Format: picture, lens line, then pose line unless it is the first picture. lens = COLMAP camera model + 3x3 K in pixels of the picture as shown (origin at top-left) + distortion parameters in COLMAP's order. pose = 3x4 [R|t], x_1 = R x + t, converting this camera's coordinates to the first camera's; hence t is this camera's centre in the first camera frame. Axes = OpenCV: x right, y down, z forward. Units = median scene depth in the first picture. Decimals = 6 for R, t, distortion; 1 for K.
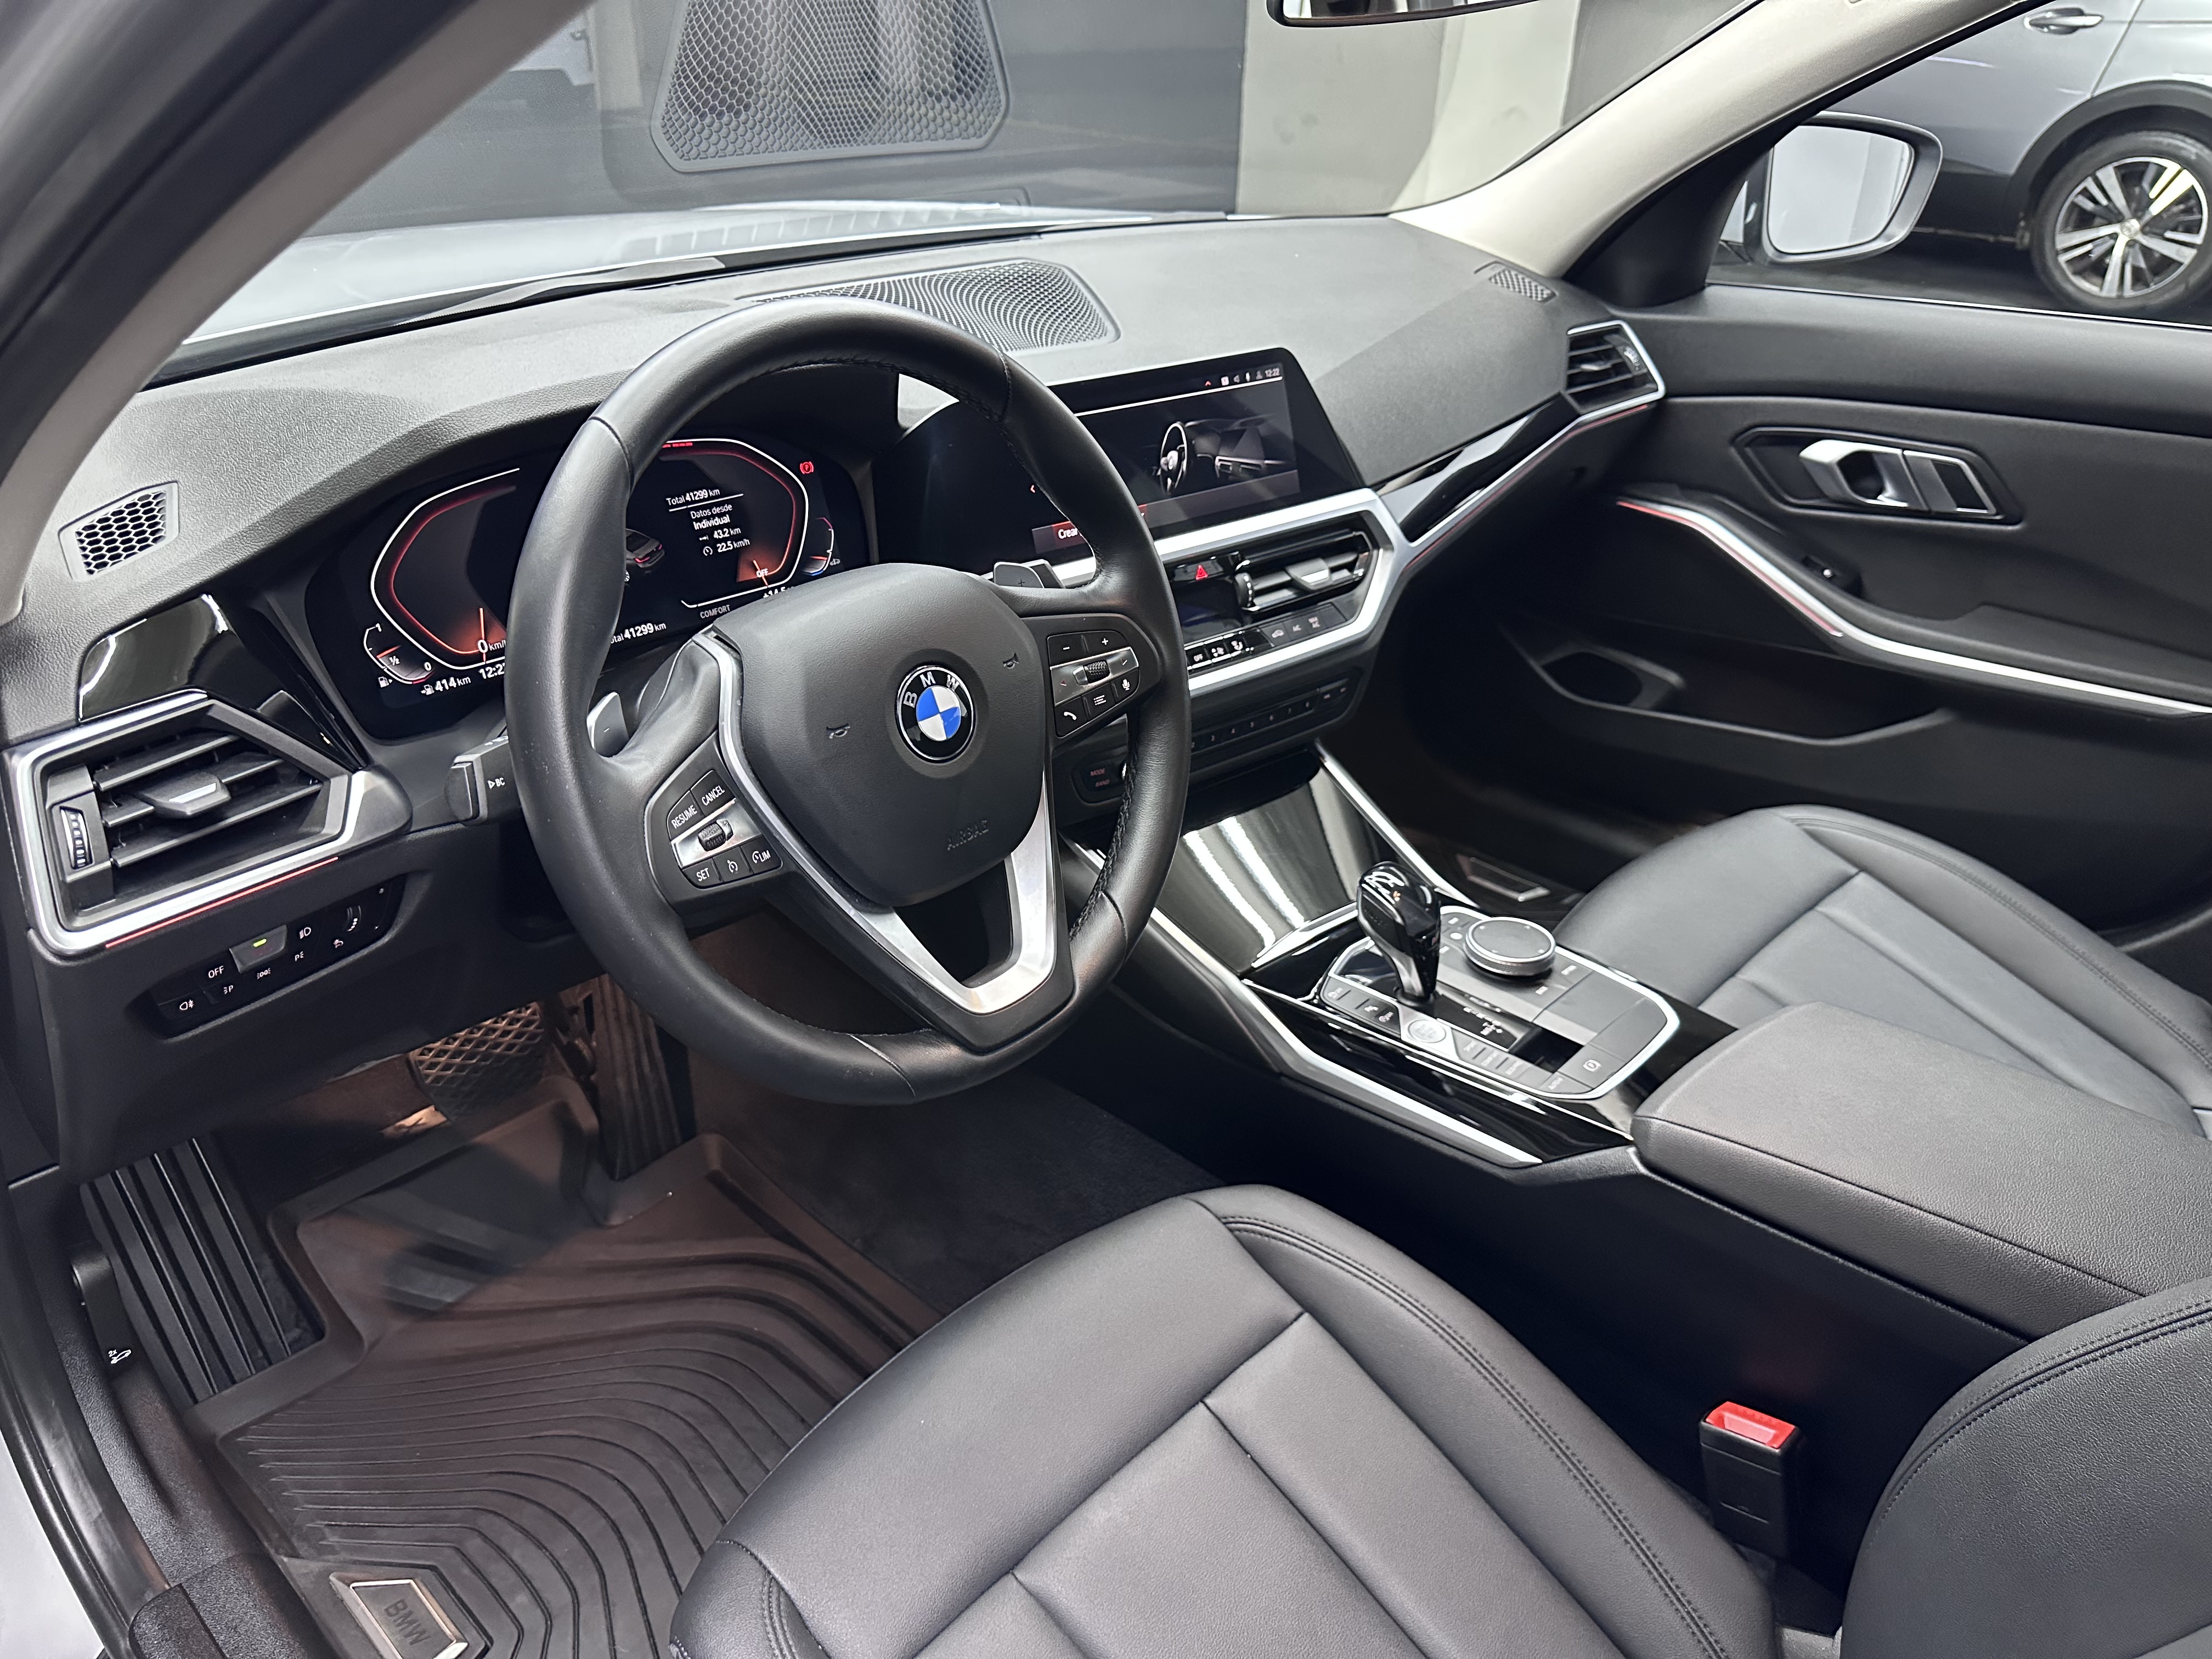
lens RADIAL K [[1562.1, 0, 1110.6], [0, 1562.1, 849.3], [0, 0, 1]] dist [0.064920, -0.057926]
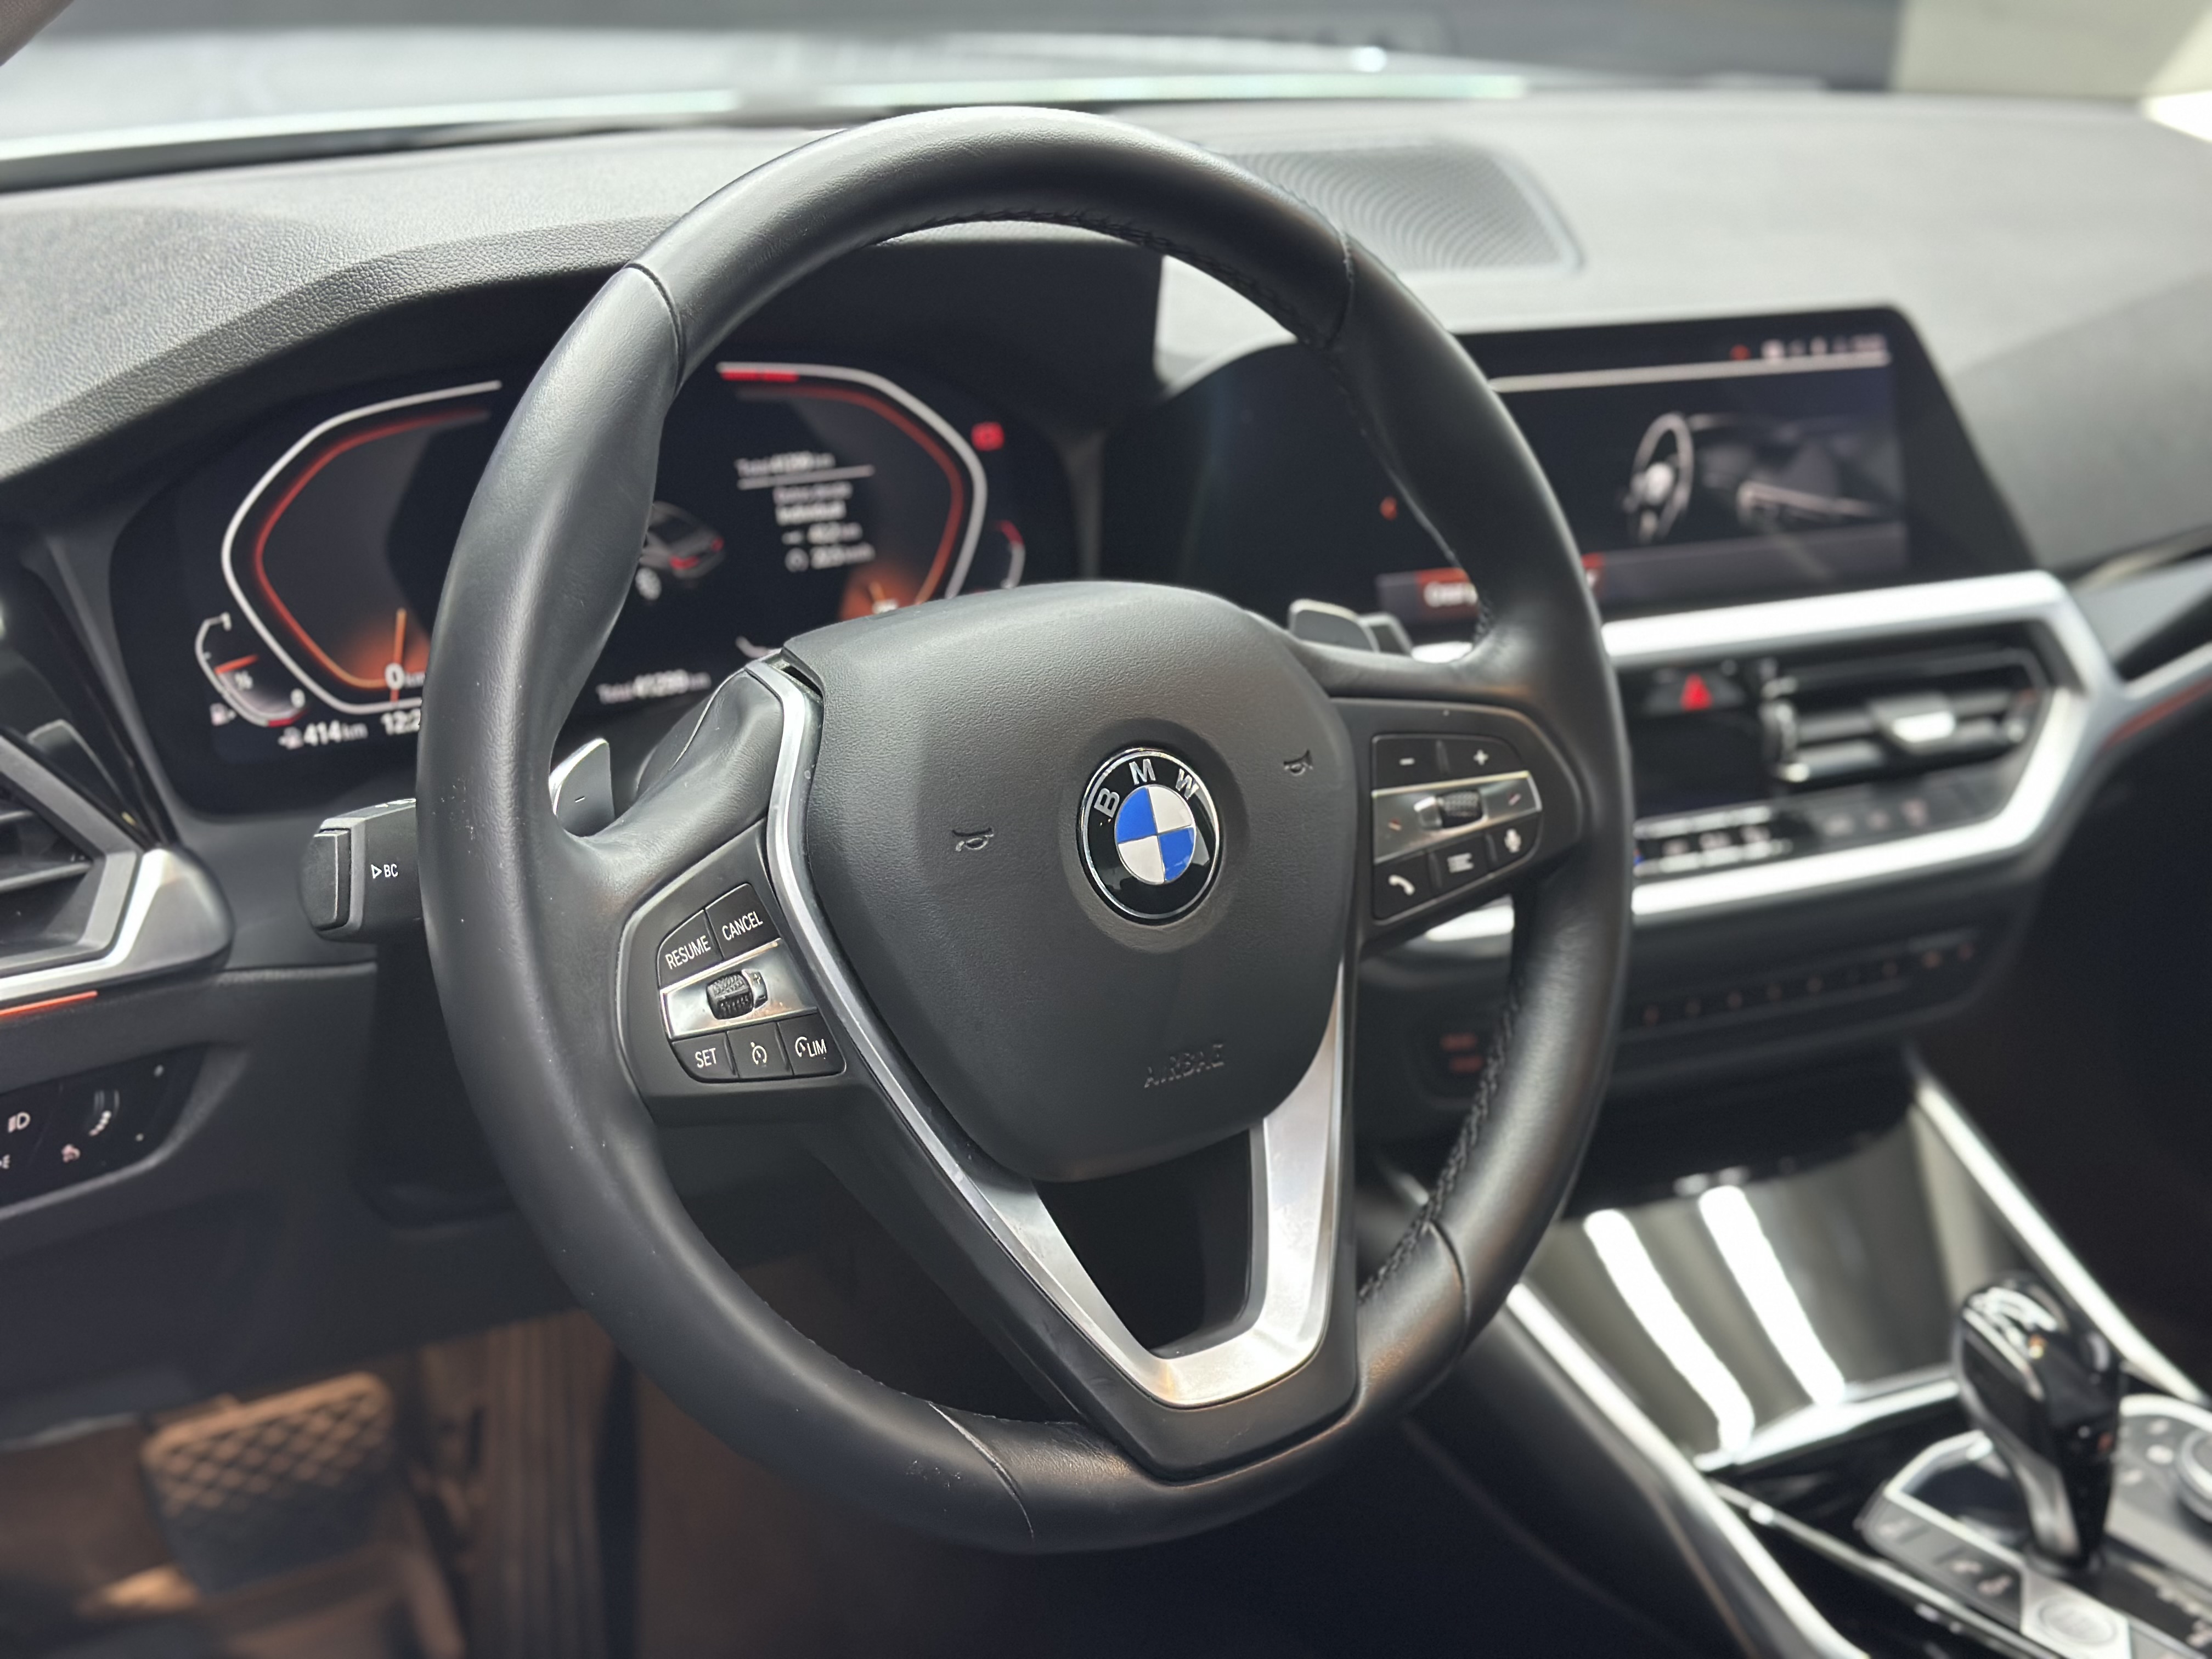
lens RADIAL K [[3115.0, 0, 1125.2], [0, 3115.0, 875.3], [0, 0, 1]] dist [0.123651, 0.000000]
pose [[0.985117, 0.092169, -0.145083, 0.032127], [-0.113030, 0.983275, -0.142813, 0.067483], [0.129494, 0.157086, 0.979058, -0.062369]]
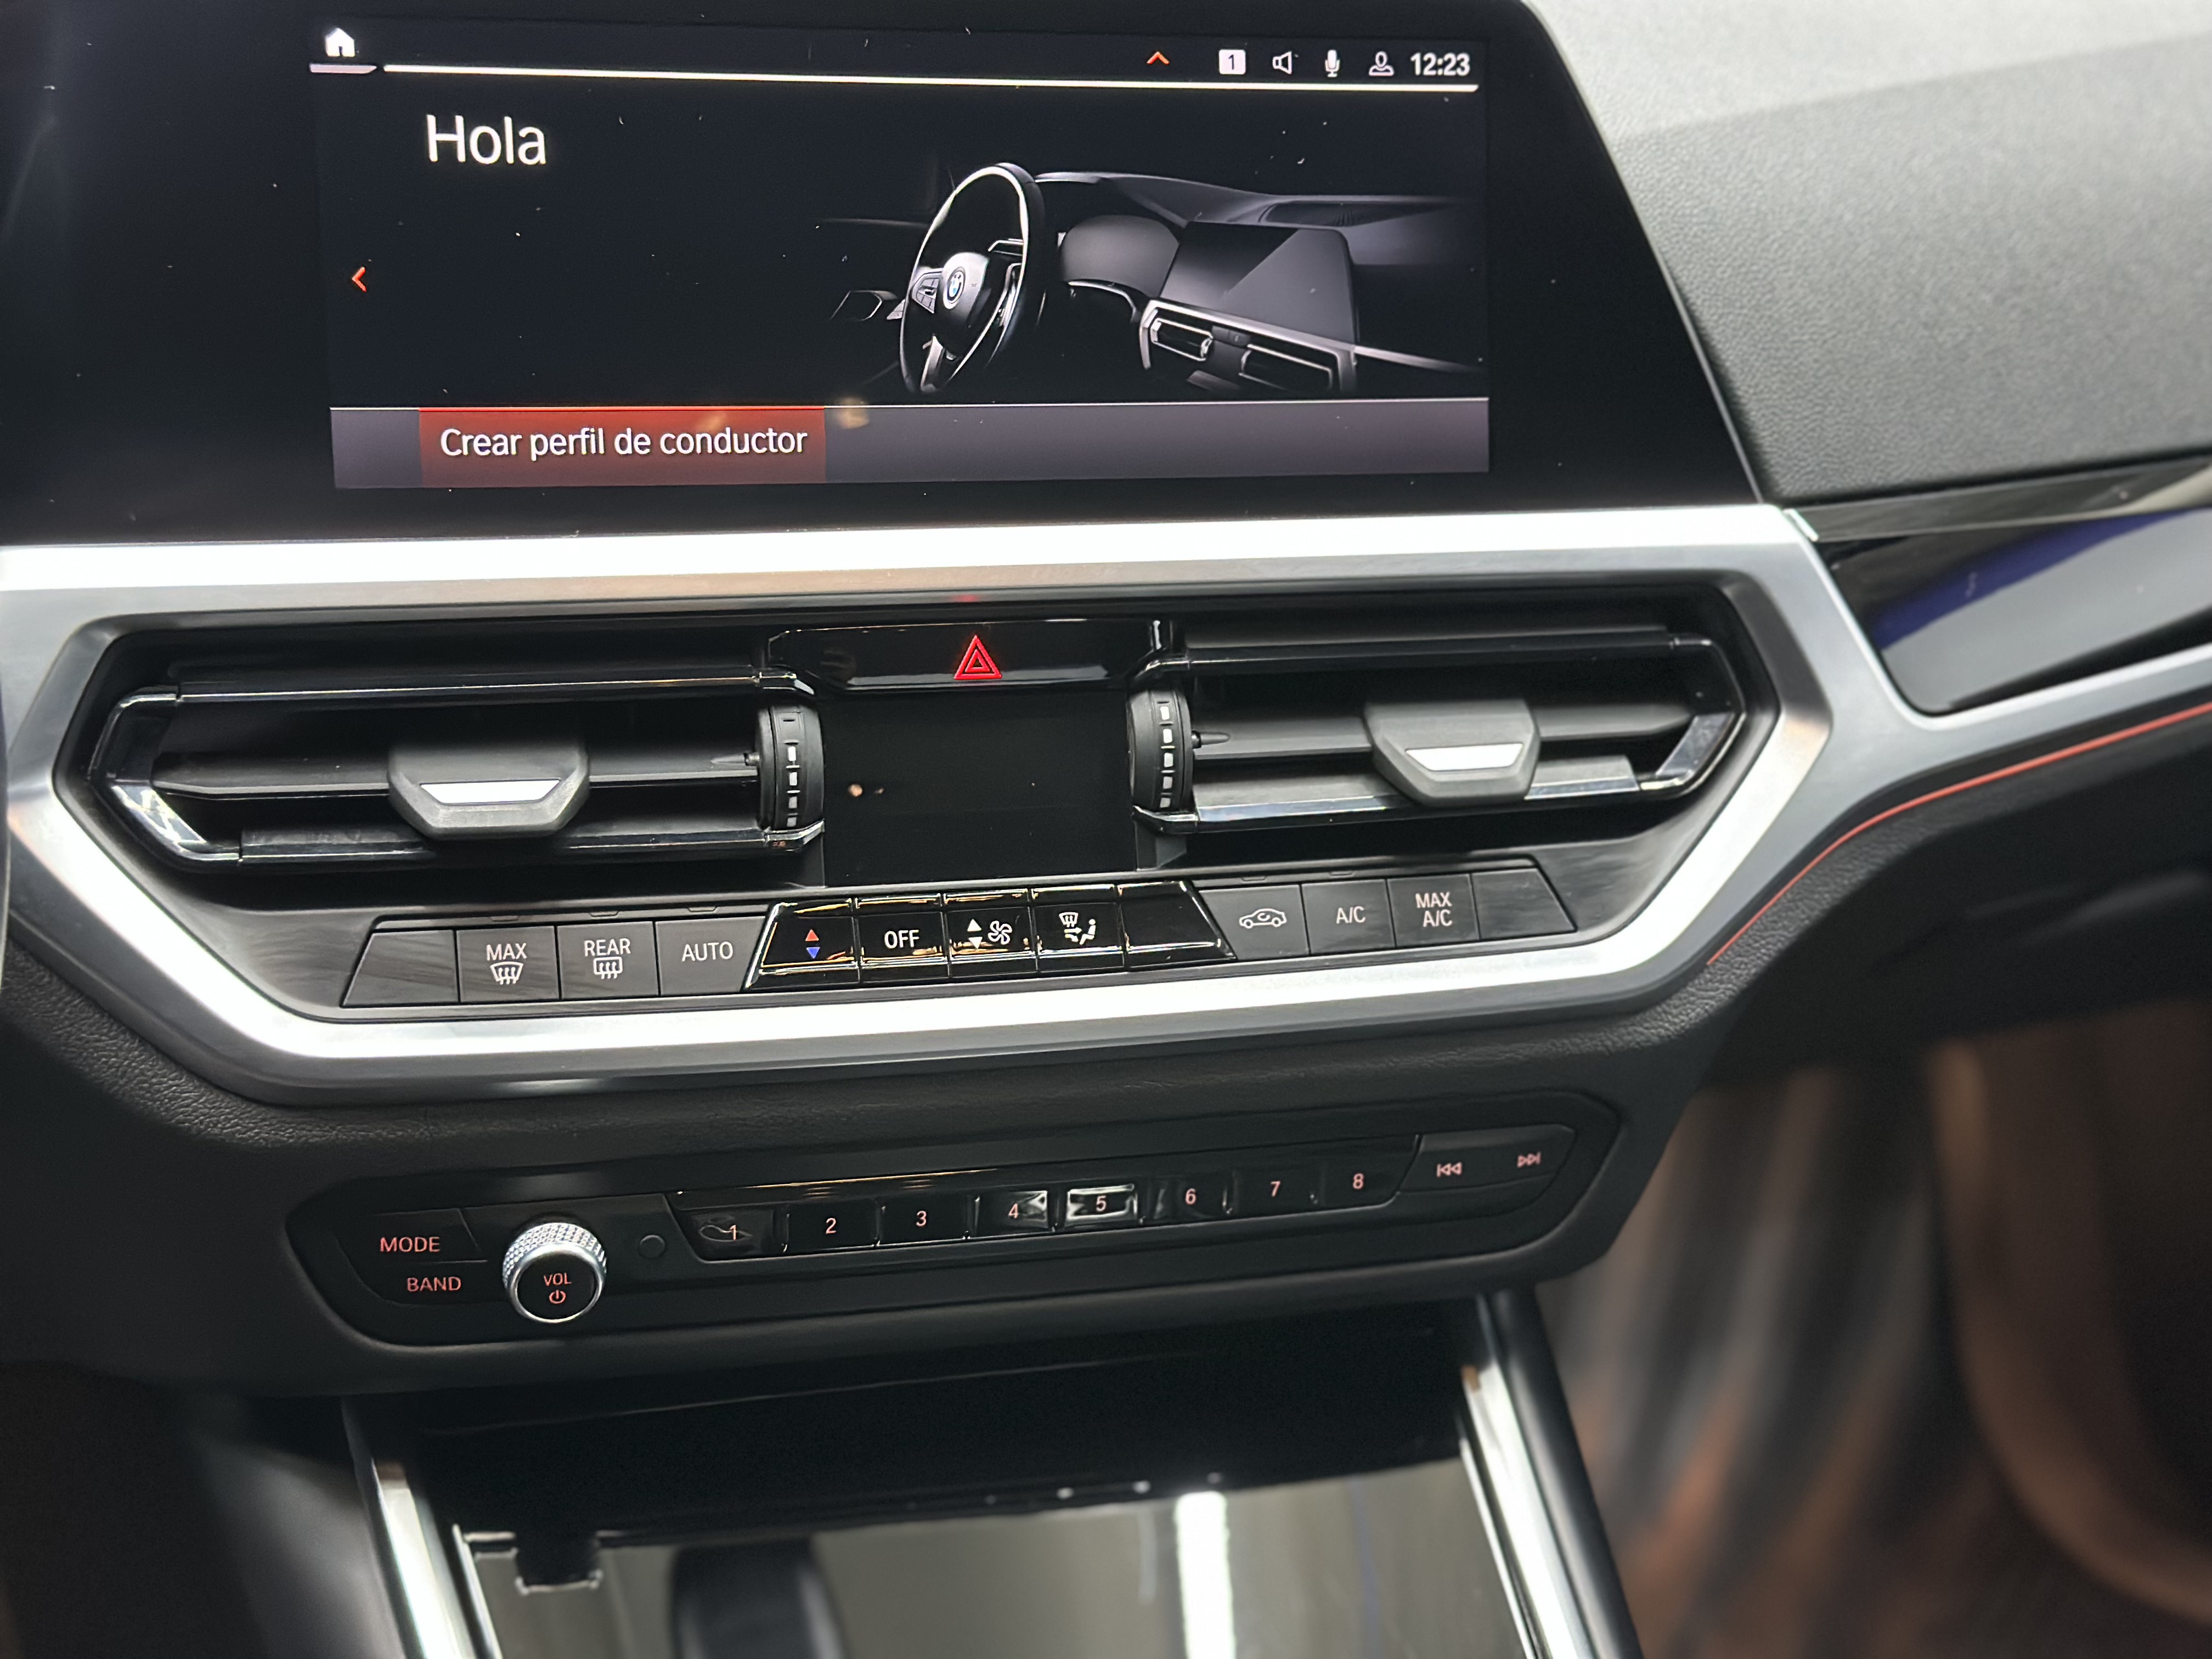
lens RADIAL K [[3115.0, 0, 1102.2], [0, 3115.0, 849.1], [0, 0, 1]] dist [0.123651, 0.000000]
pose [[0.911668, 0.190196, -0.364263, 0.355884], [-0.233344, 0.969268, -0.077914, -0.121121], [0.338249, 0.156030, 0.928031, 0.555061]]
